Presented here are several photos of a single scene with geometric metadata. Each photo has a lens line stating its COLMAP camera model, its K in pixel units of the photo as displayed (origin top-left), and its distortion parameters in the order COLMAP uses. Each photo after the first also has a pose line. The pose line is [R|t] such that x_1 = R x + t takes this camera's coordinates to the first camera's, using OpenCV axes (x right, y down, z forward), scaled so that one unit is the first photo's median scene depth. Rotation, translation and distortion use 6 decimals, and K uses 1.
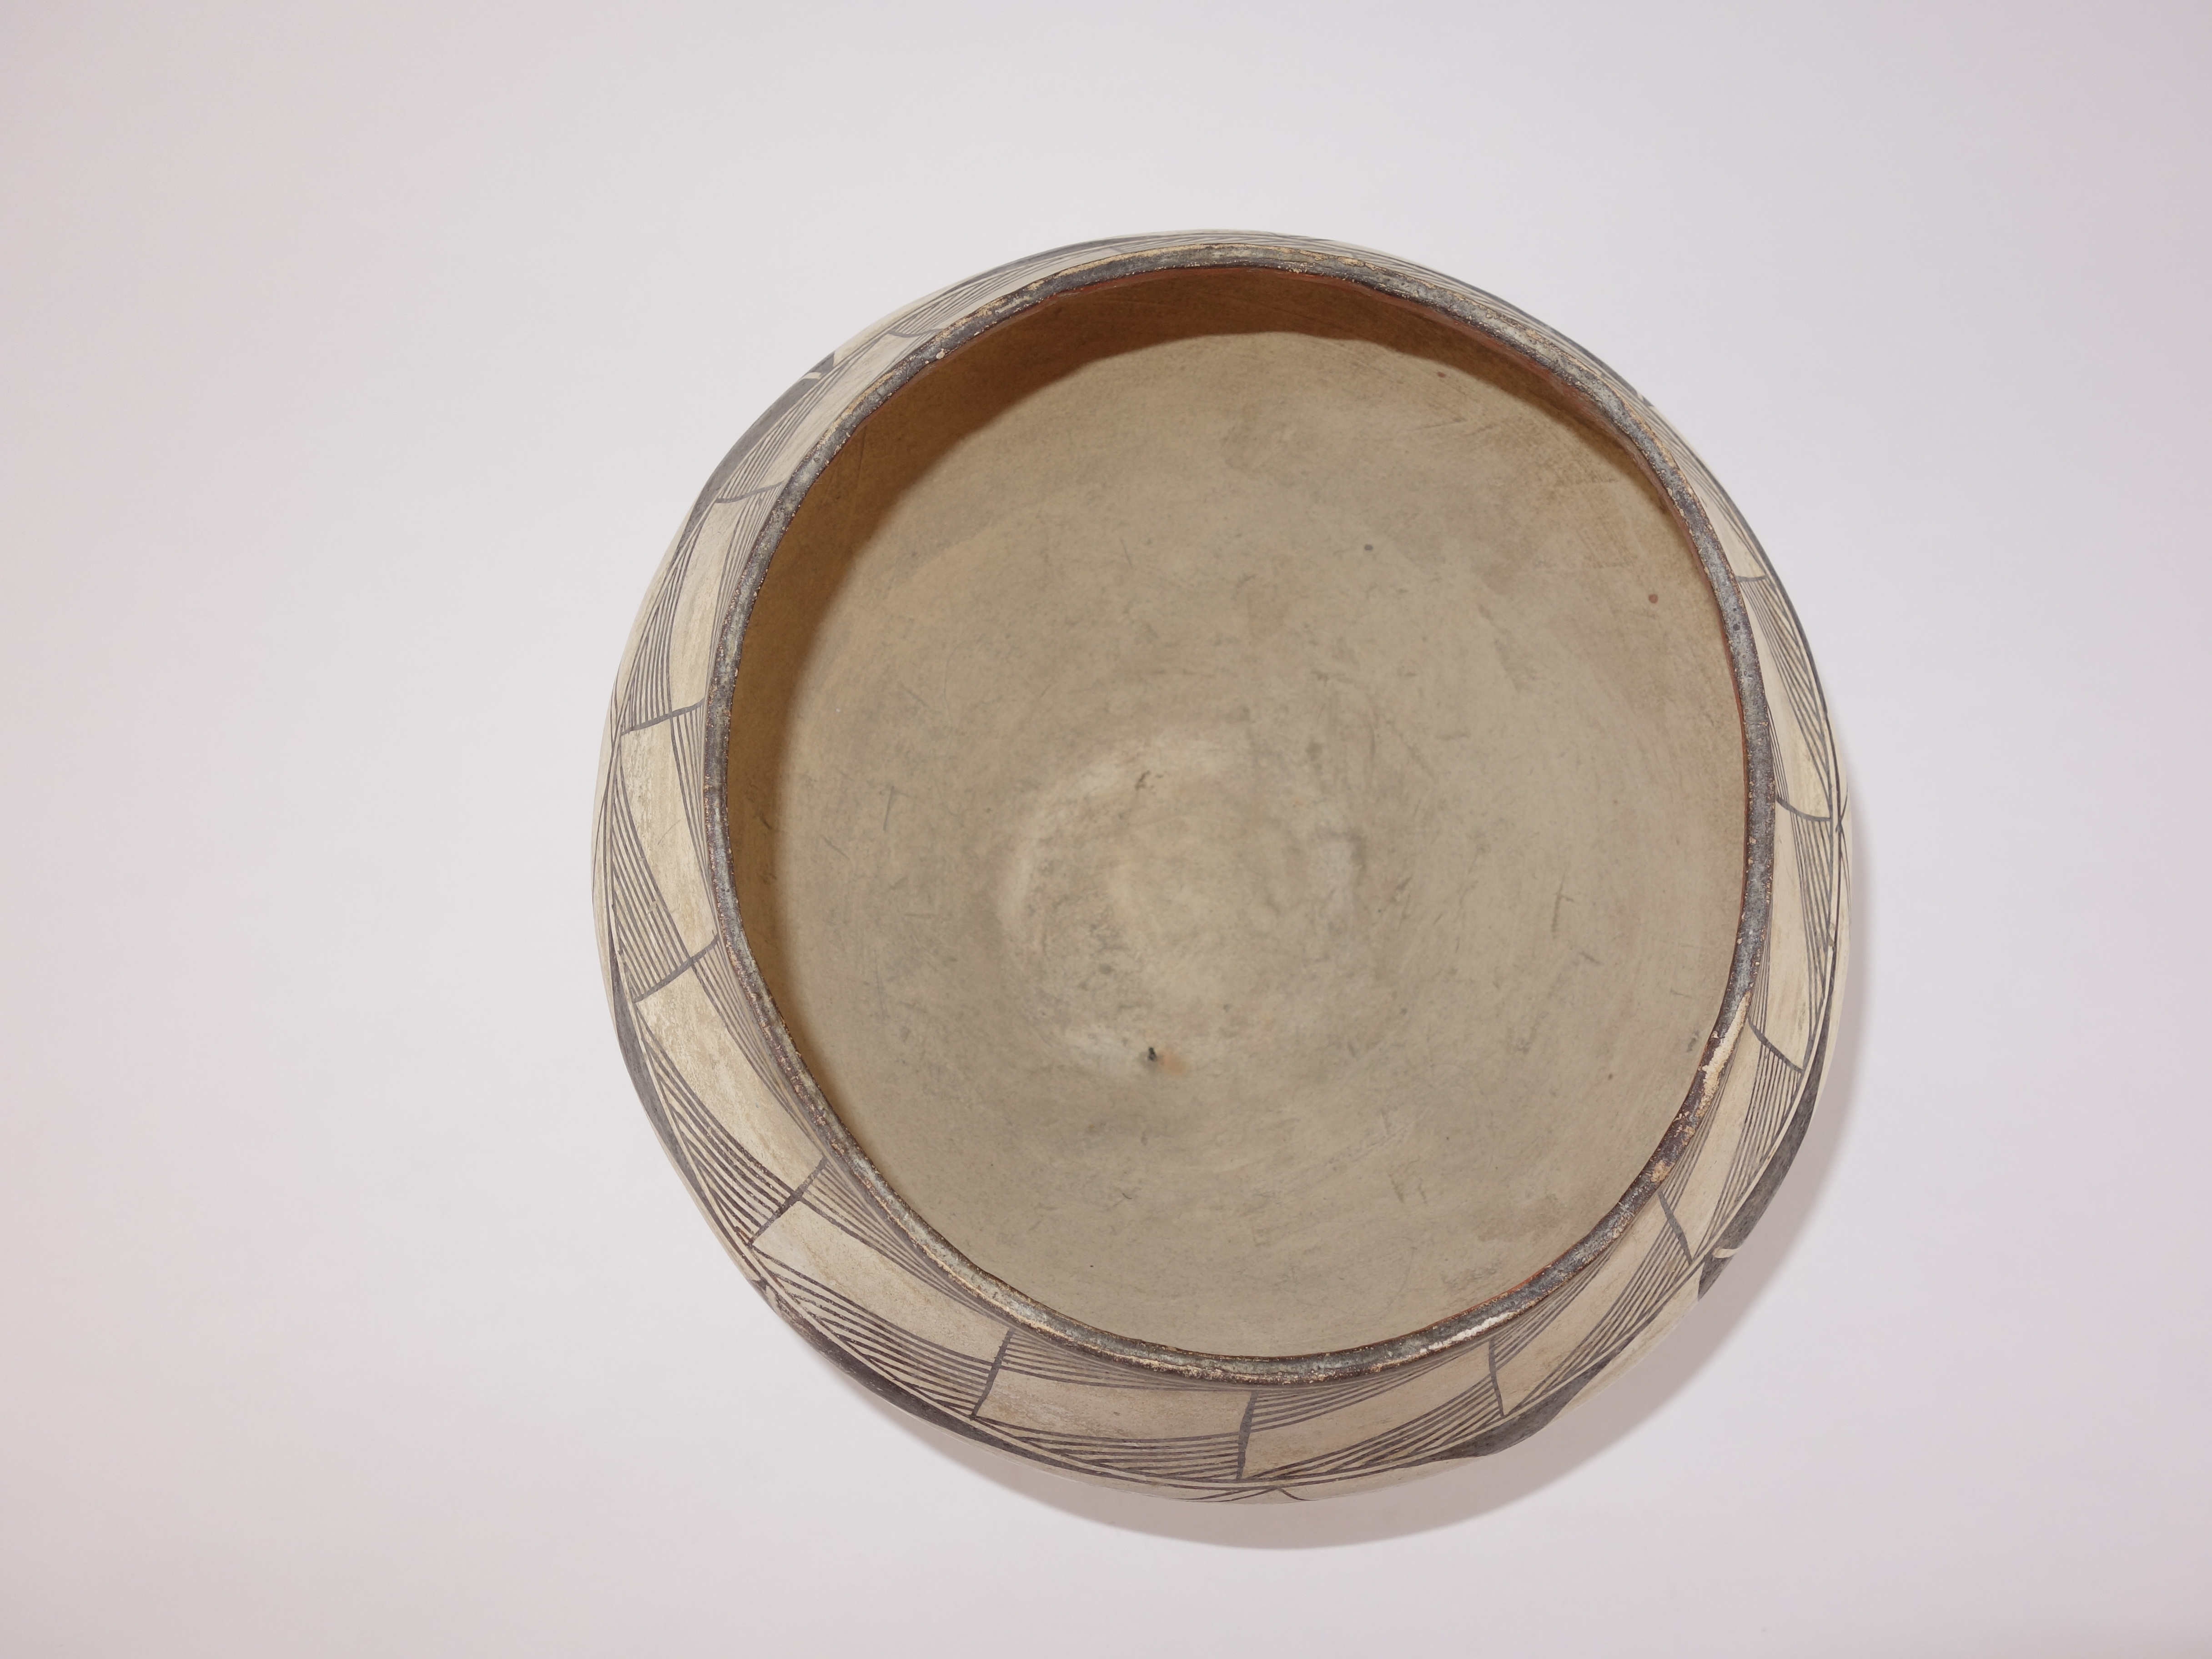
lens RADIAL K [[1947.0, 0, 1107.9], [0, 1947.0, 858.7], [0, 0, 1]] dist [0.004226, 0.008608]
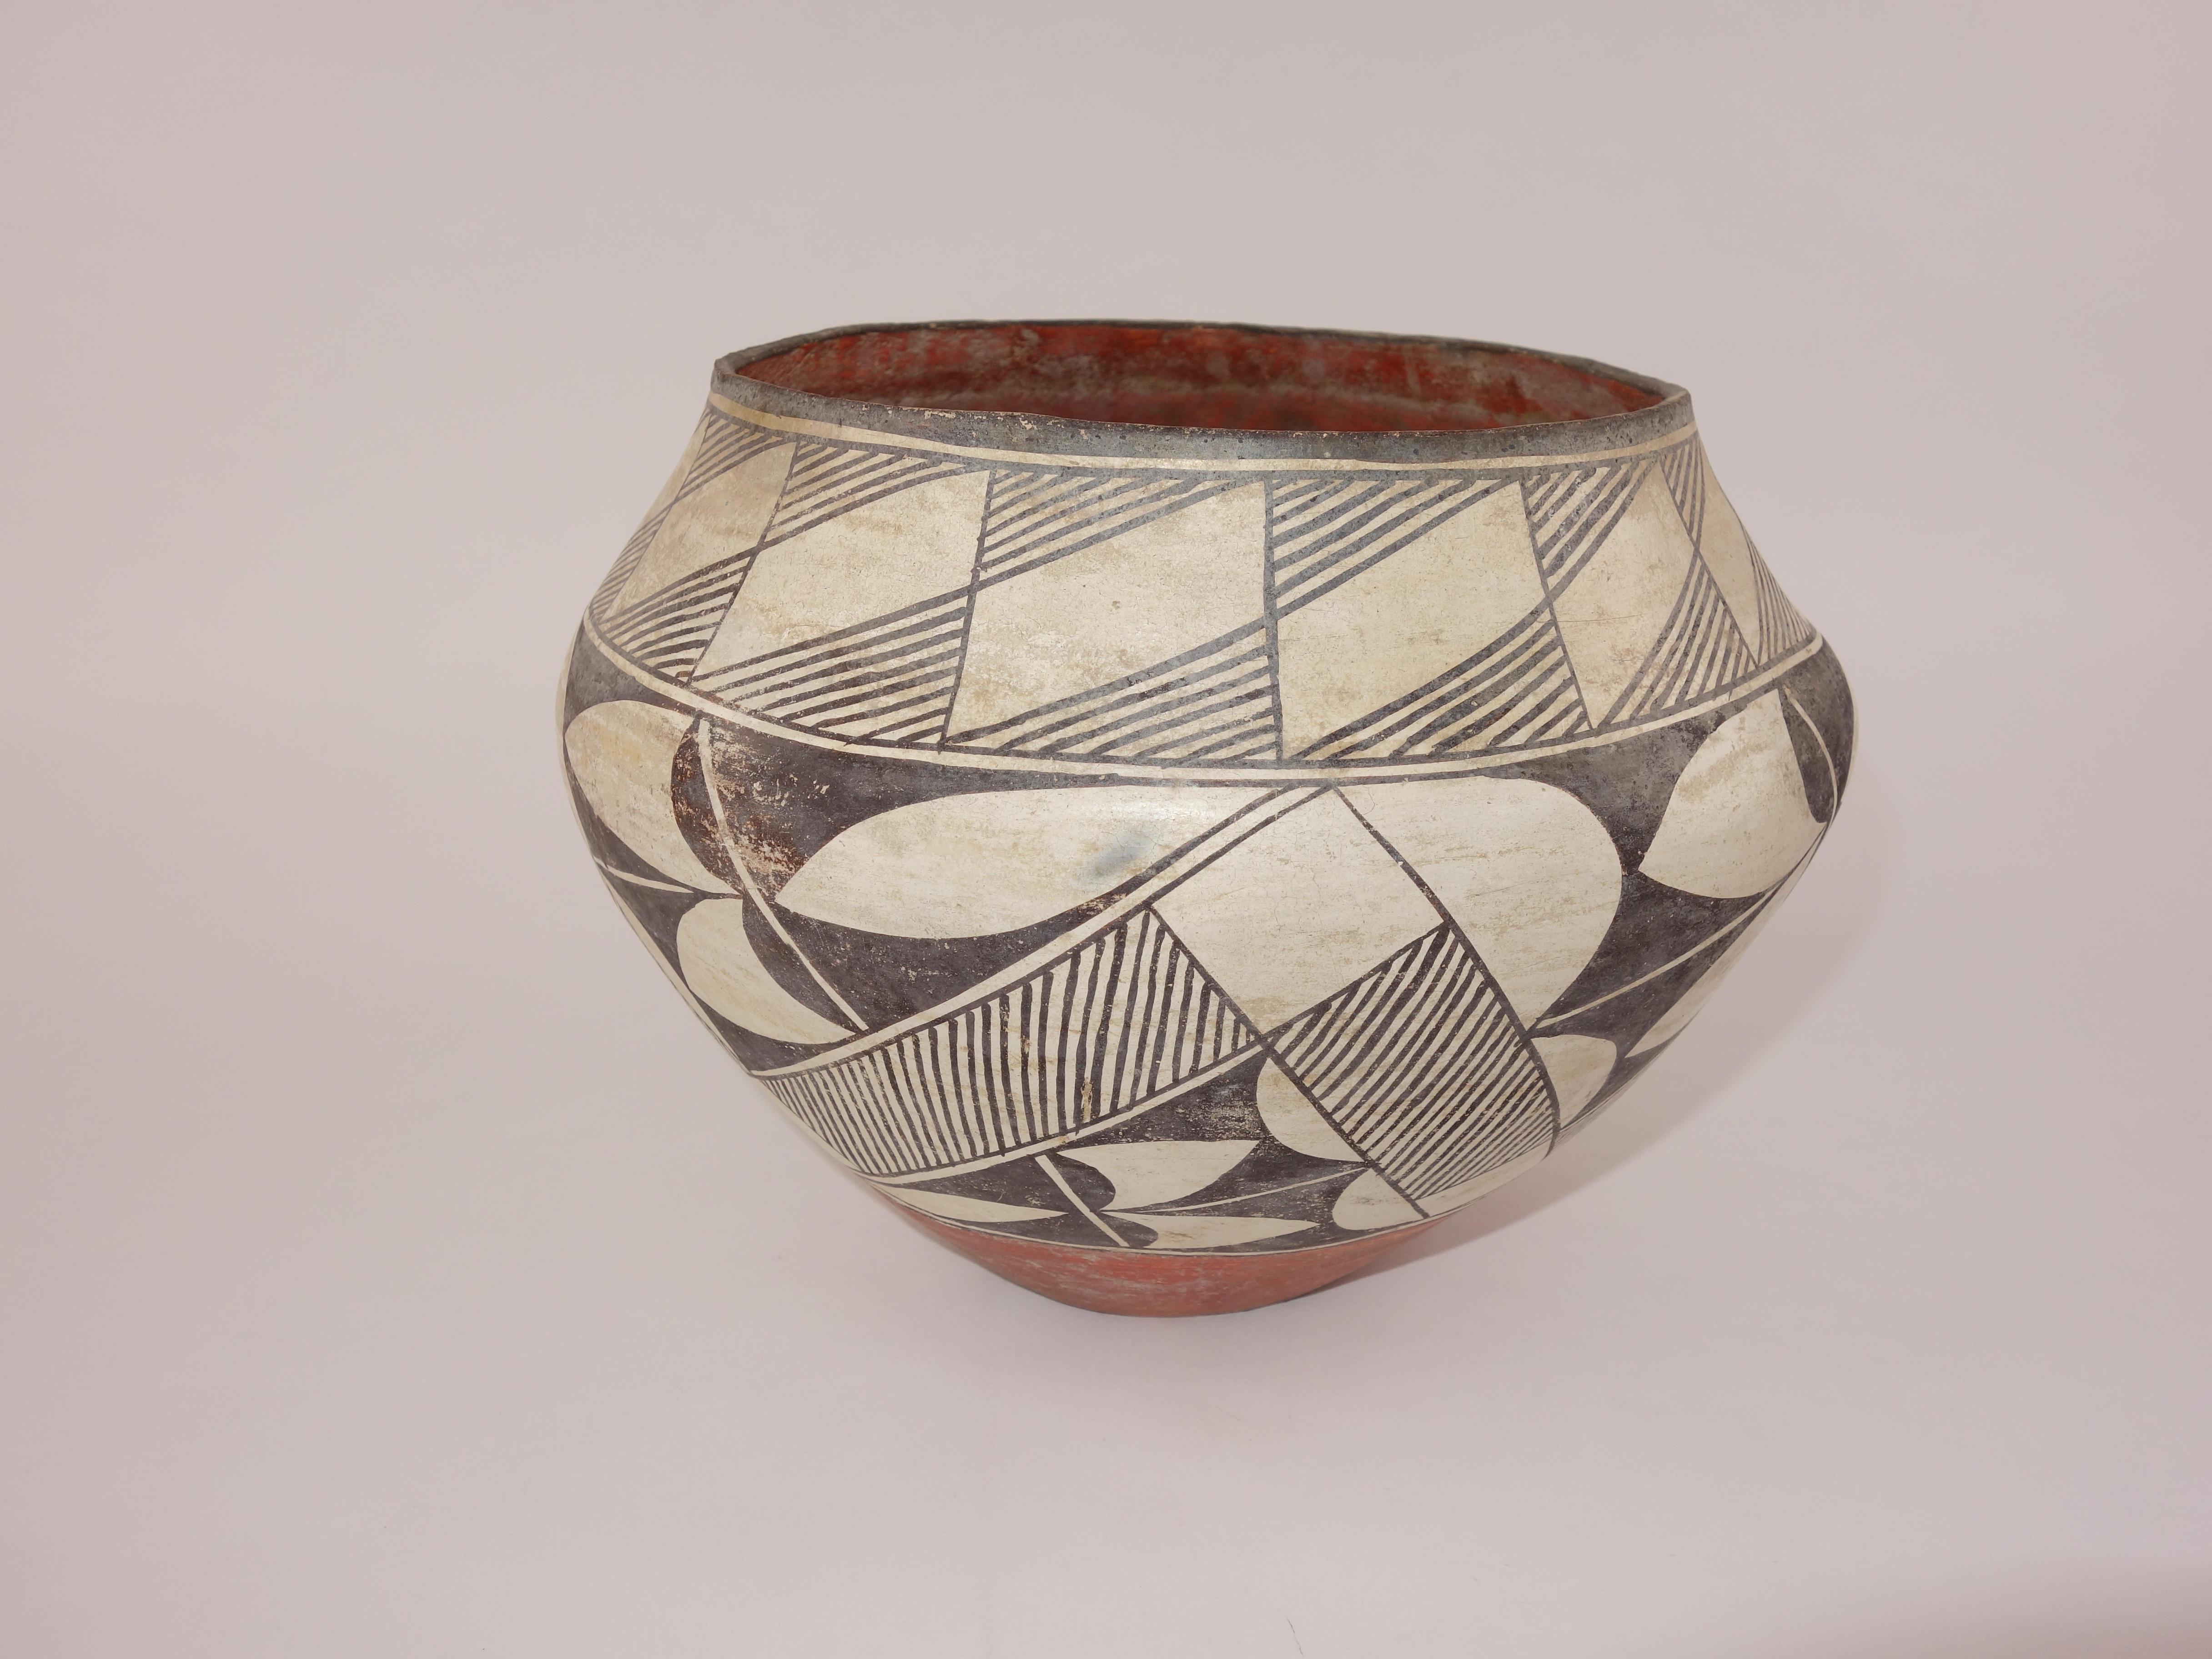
lens RADIAL K [[1947.0, 0, 1107.9], [0, 1947.0, 858.7], [0, 0, 1]] dist [0.004226, 0.008608]
pose [[0.998293, -0.034078, 0.047427, -0.039465], [0.057995, 0.482926, -0.873739, 0.989416], [0.006871, 0.874998, 0.484078, 0.634232]]
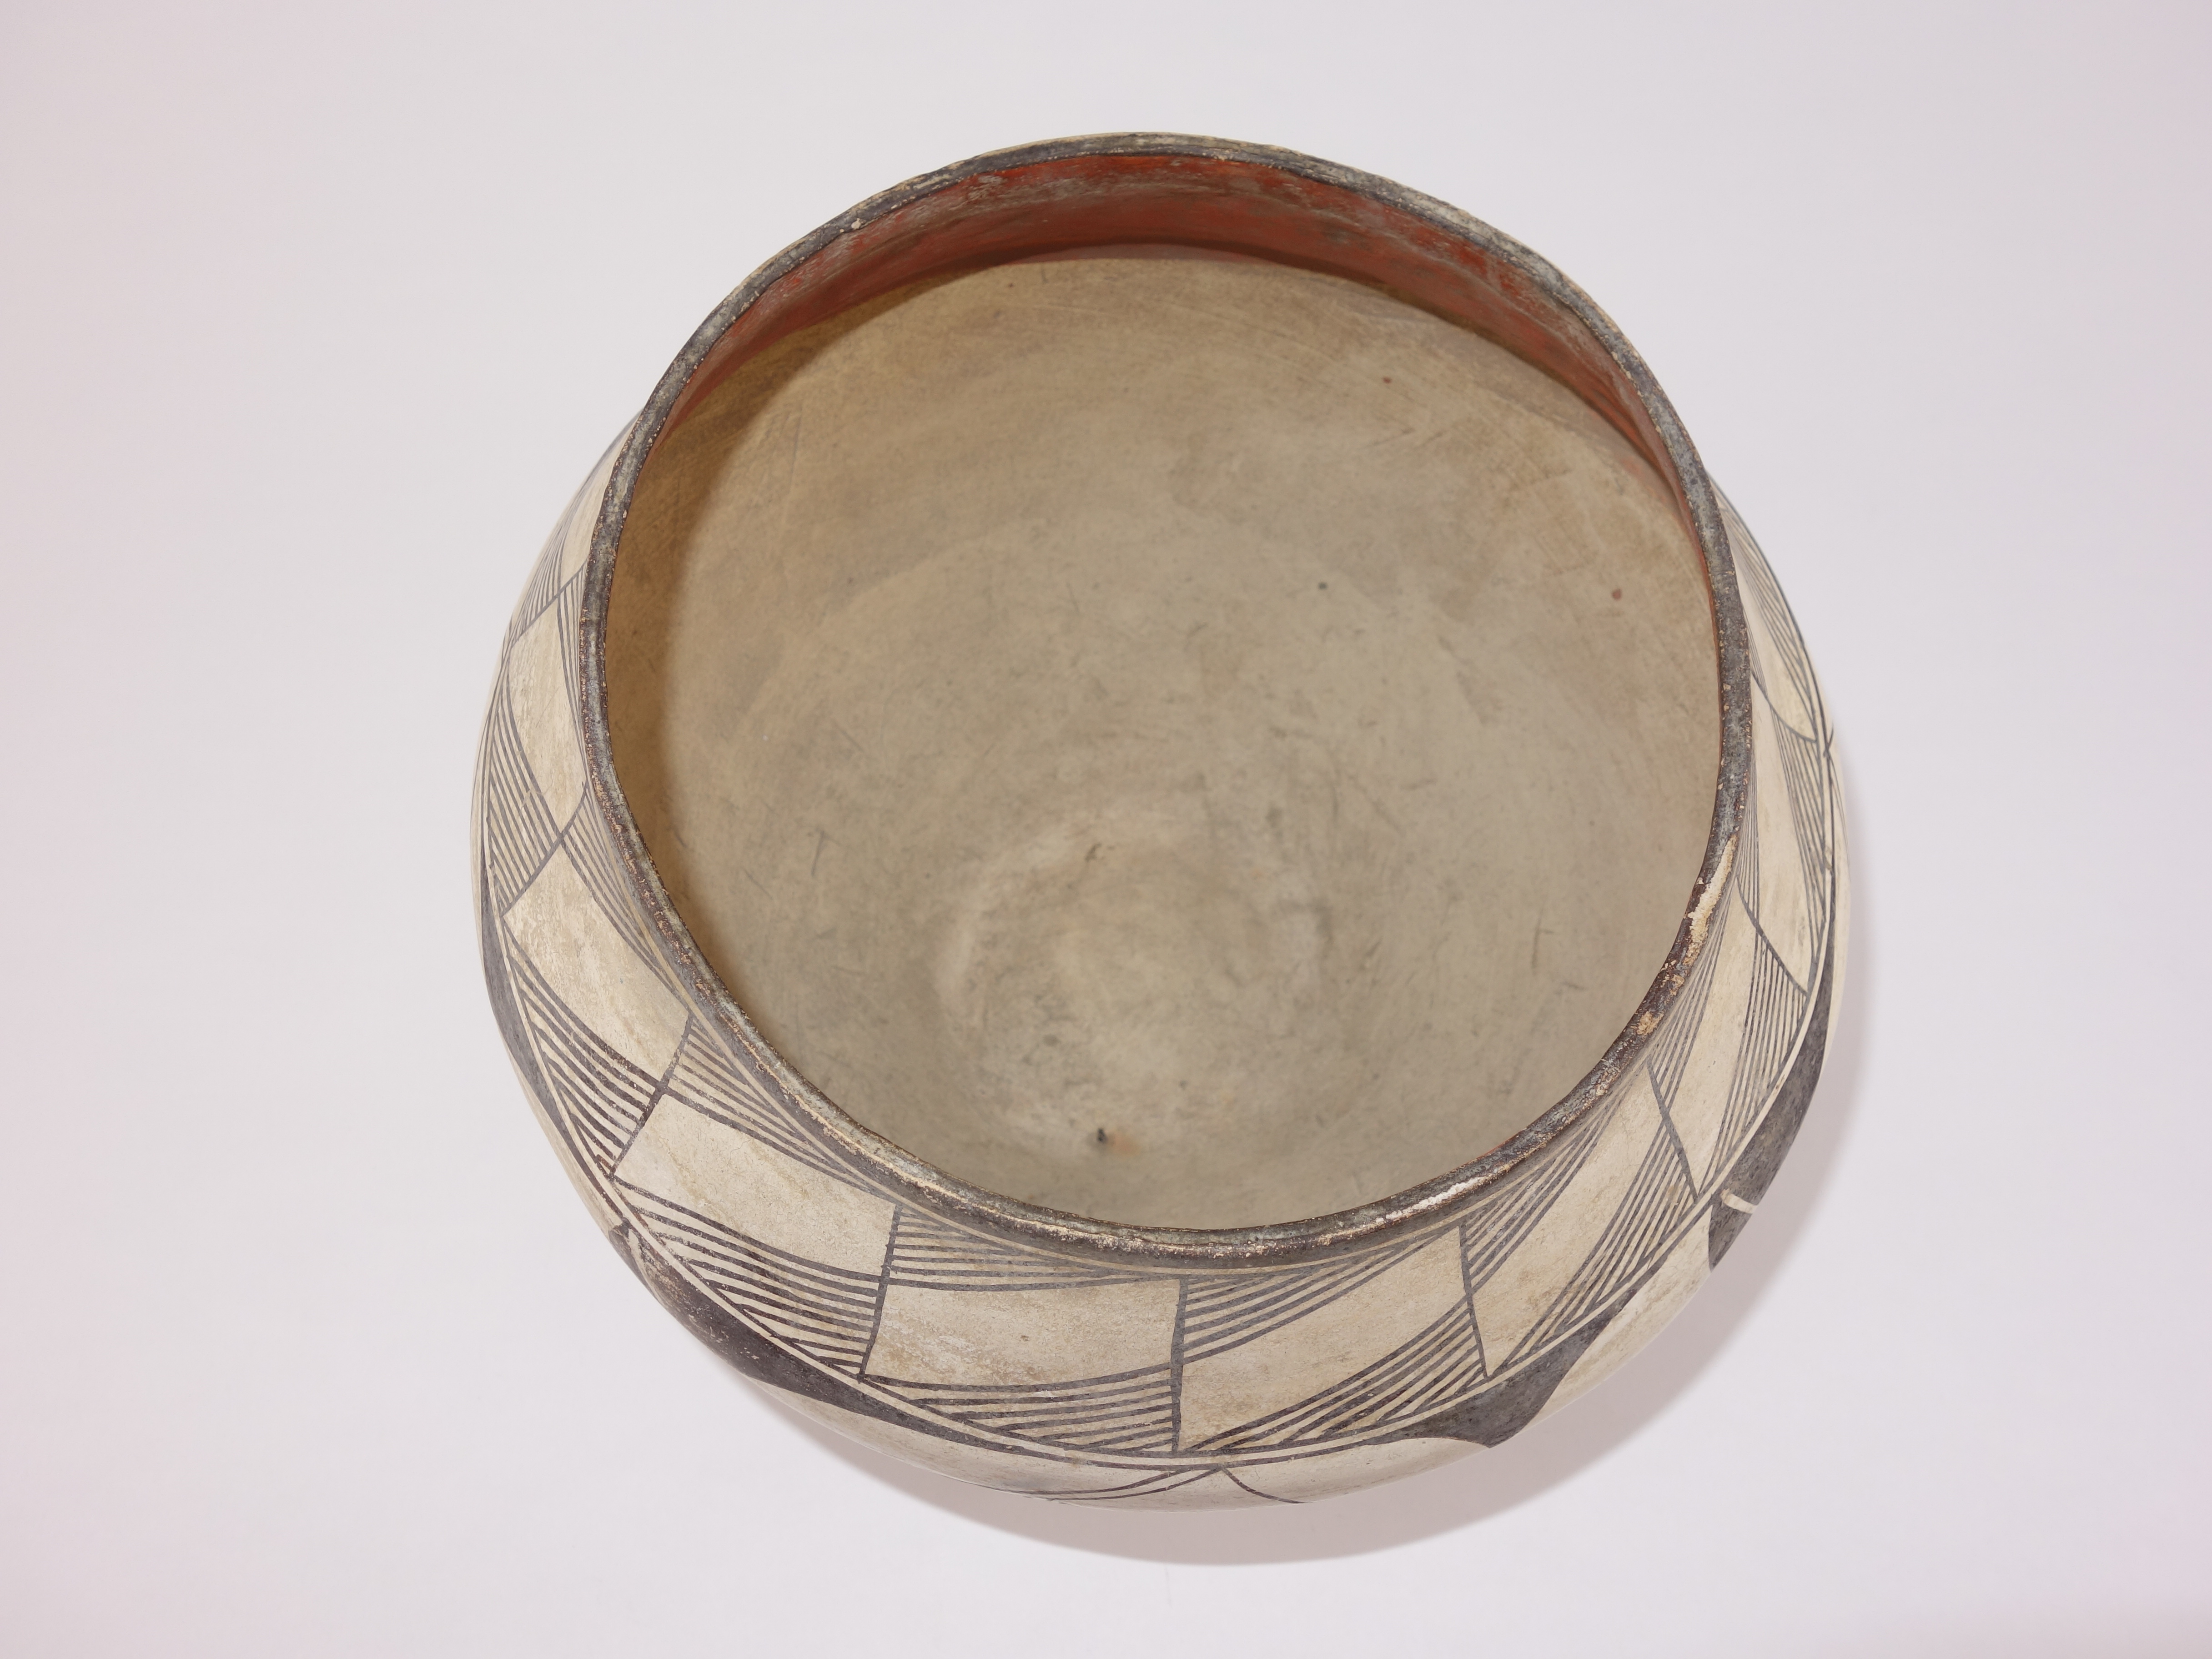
lens RADIAL K [[1947.0, 0, 1107.9], [0, 1947.0, 858.7], [0, 0, 1]] dist [0.004226, 0.008608]
pose [[0.999990, -0.000953, -0.004411, 0.040996], [-0.000105, 0.972274, -0.233844, 0.258270], [0.004512, 0.233842, 0.972264, 0.119347]]
